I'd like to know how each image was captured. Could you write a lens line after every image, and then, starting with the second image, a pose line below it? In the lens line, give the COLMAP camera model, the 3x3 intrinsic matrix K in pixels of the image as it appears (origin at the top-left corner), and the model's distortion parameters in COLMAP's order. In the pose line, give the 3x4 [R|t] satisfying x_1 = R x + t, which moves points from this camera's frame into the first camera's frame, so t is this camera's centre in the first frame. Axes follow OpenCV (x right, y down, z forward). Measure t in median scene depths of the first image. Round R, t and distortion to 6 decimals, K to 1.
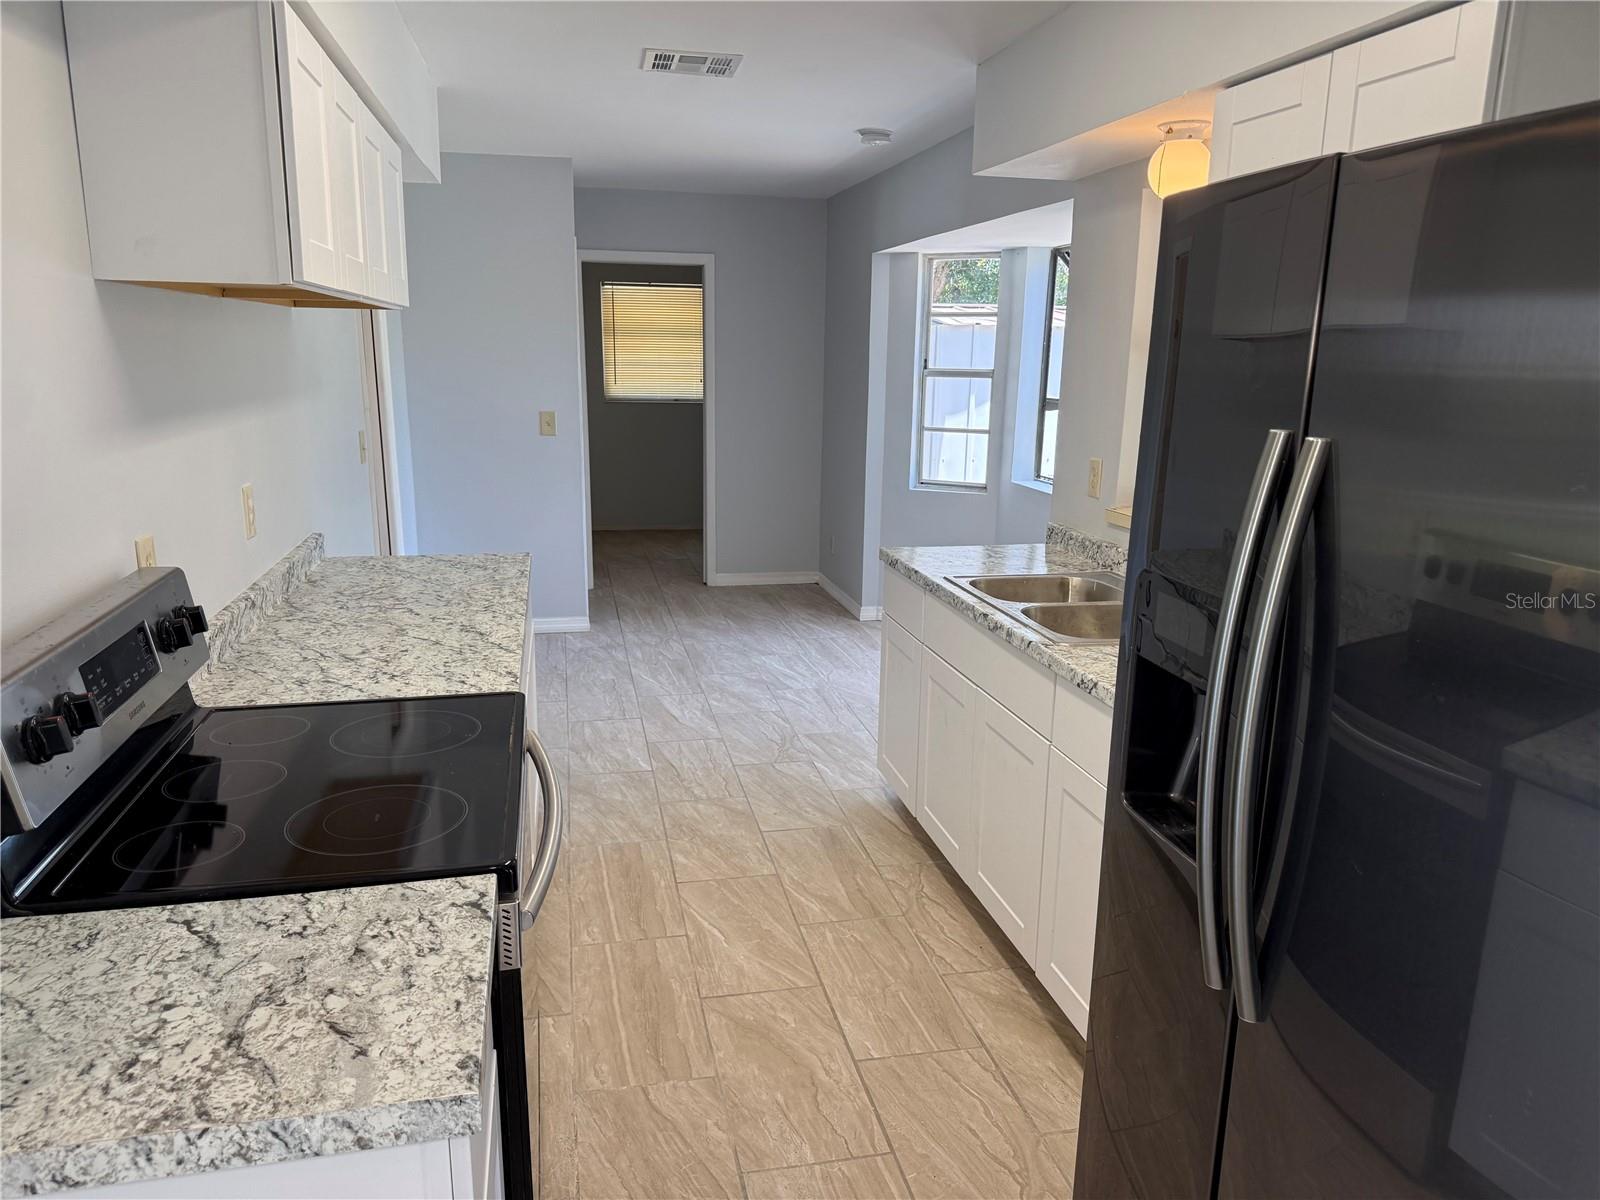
lens RADIAL K [[1117.5, 0, 814.9], [0, 1117.5, 591.0], [0, 0, 1]] dist [0.112356, -0.123335]
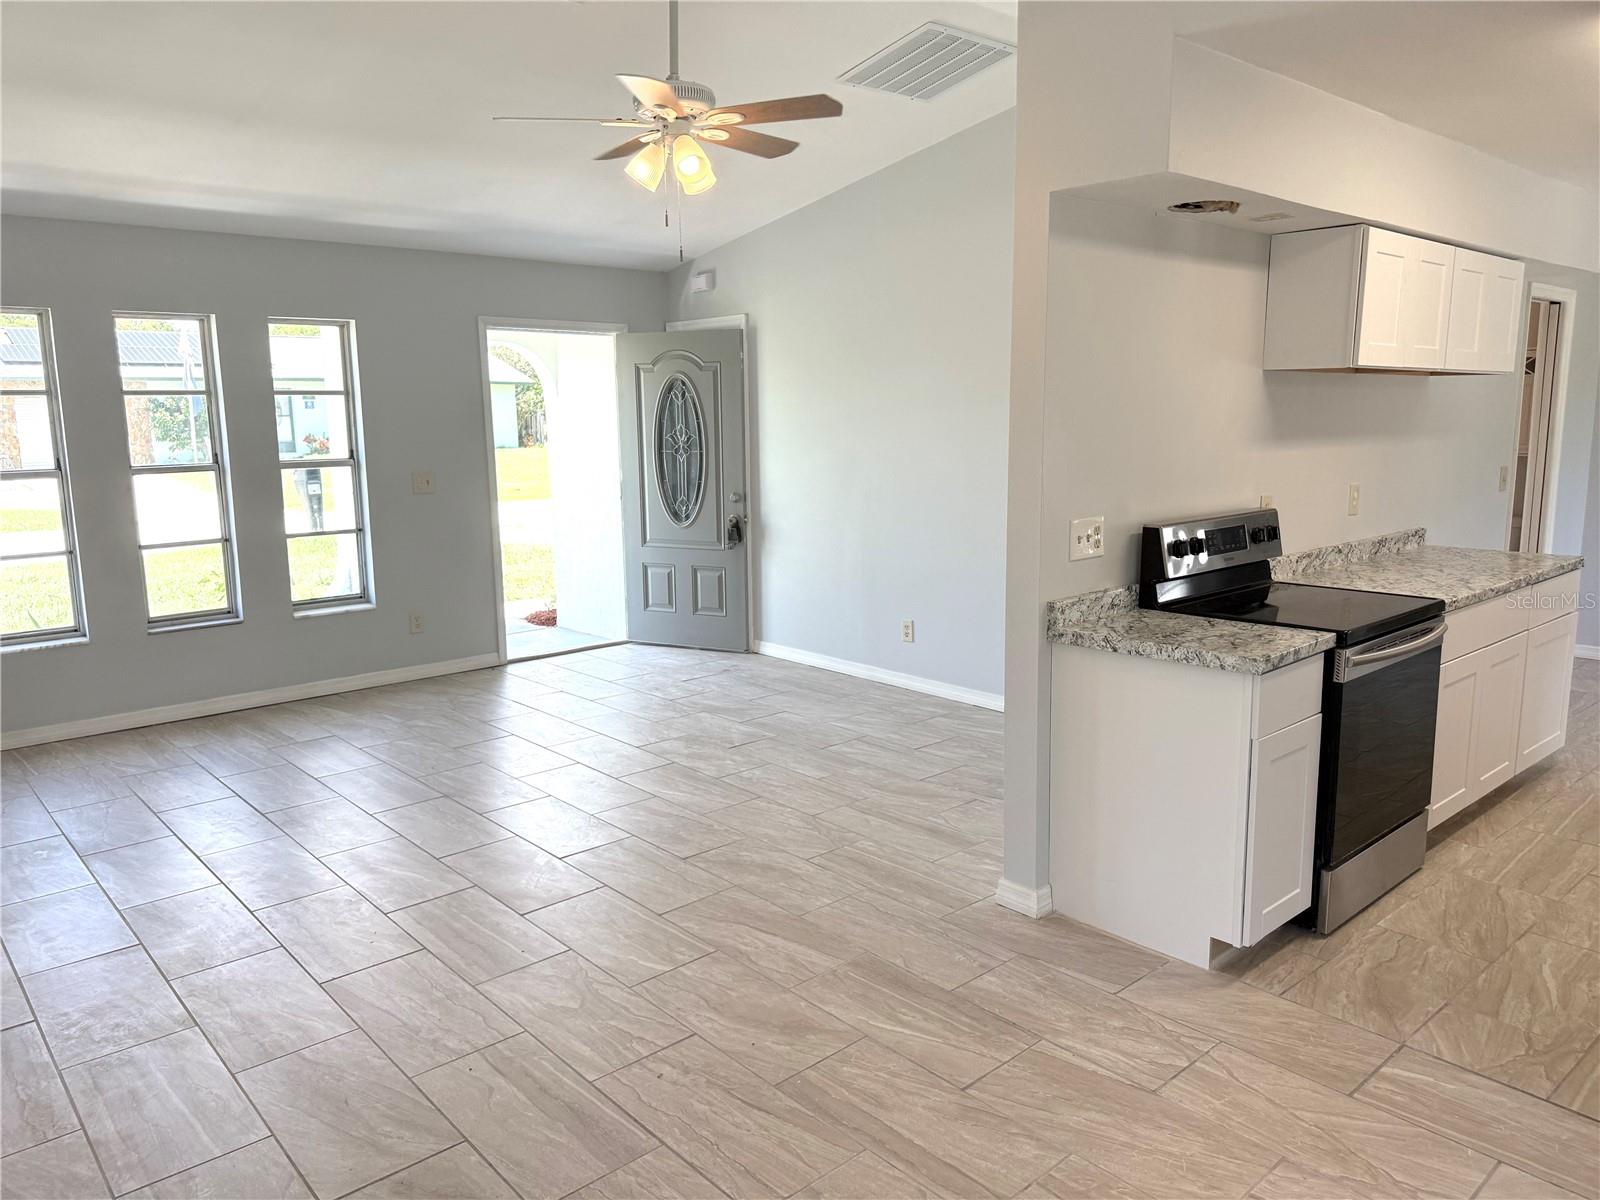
lens RADIAL K [[1117.5, 0, 814.9], [0, 1117.5, 591.0], [0, 0, 1]] dist [0.112356, -0.123335]
pose [[0.487344, 0.116673, -0.865380, 0.270329], [-0.172777, 0.984324, 0.035408, 0.065211], [0.855946, 0.132262, 0.499863, -0.230839]]
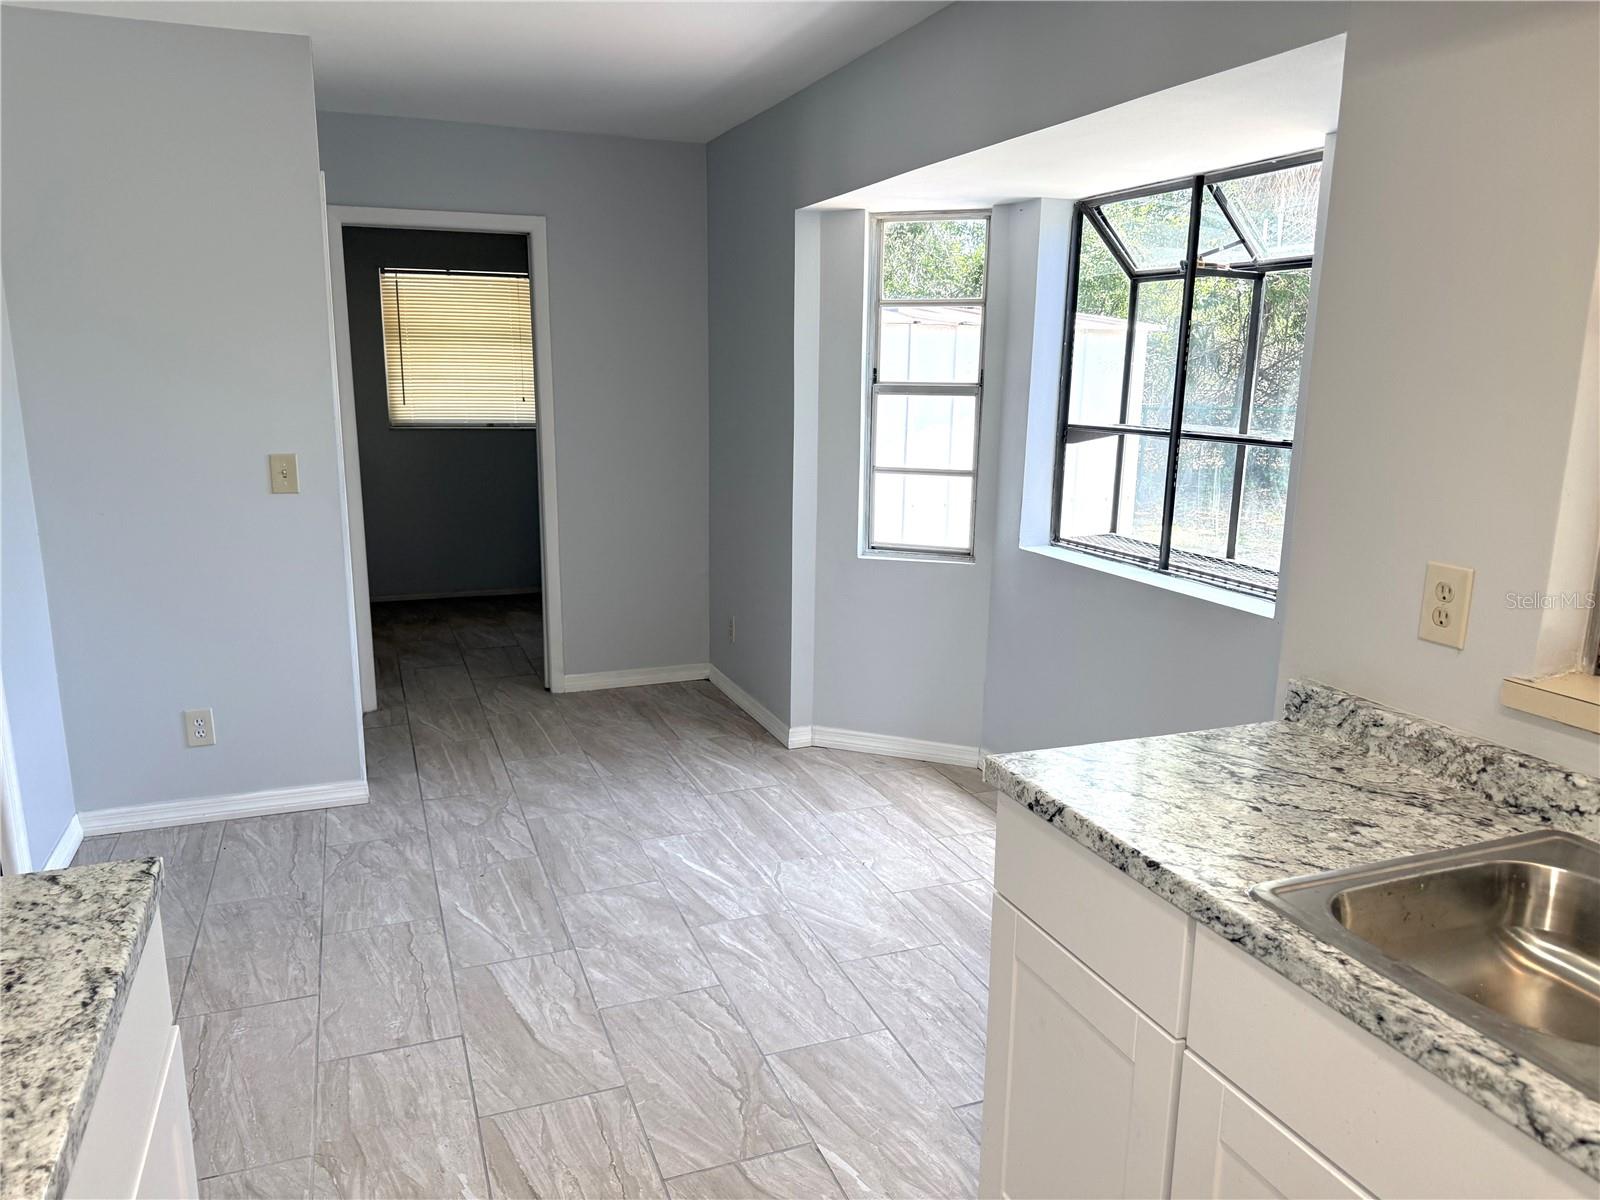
lens RADIAL K [[1117.5, 0, 814.9], [0, 1117.5, 591.0], [0, 0, 1]] dist [0.112356, -0.123335]
pose [[0.986336, -0.035929, 0.160780, -0.056999], [0.038014, 0.999228, -0.009909, -0.070743], [-0.160300, 0.015885, 0.986940, 0.360062]]
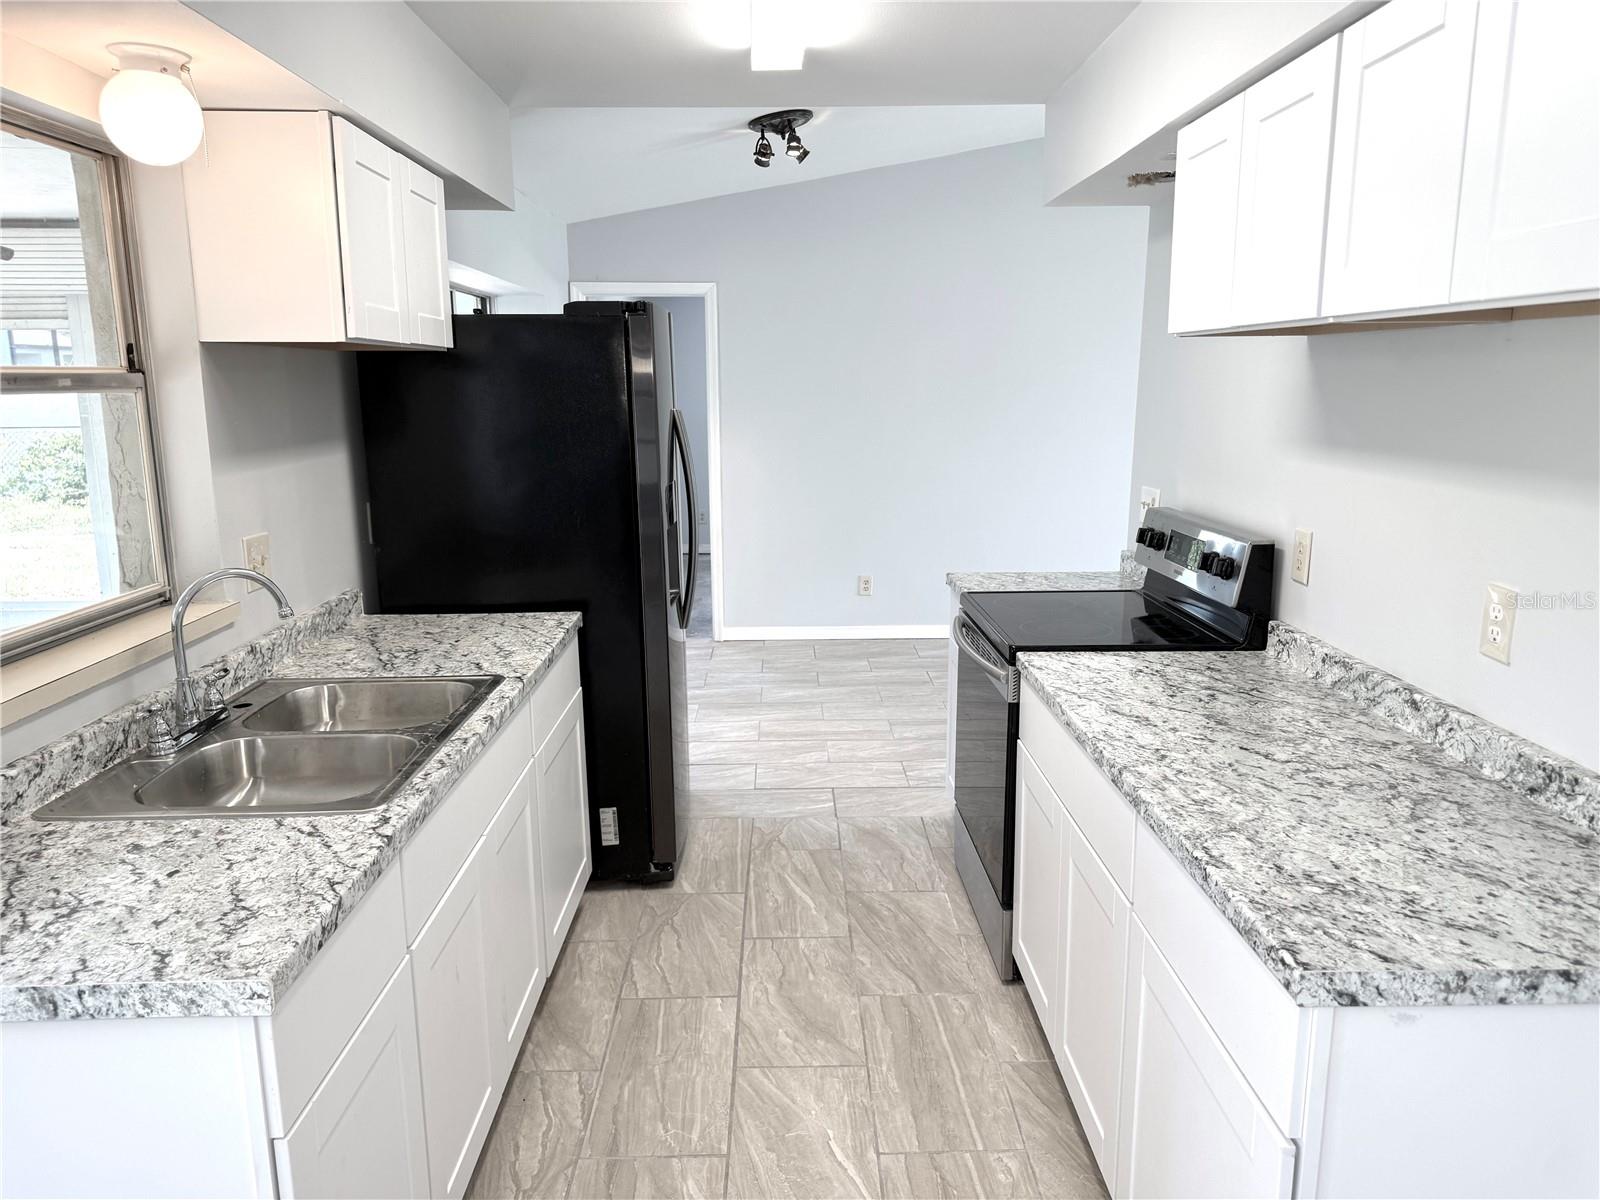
lens RADIAL K [[1117.5, 0, 814.9], [0, 1117.5, 591.0], [0, 0, 1]] dist [0.112356, -0.123335]
pose [[-0.980516, -0.045701, 0.191050, -0.101888], [0.033318, 0.919781, 0.391016, -0.172796], [-0.193594, 0.389763, -0.900337, 0.787186]]
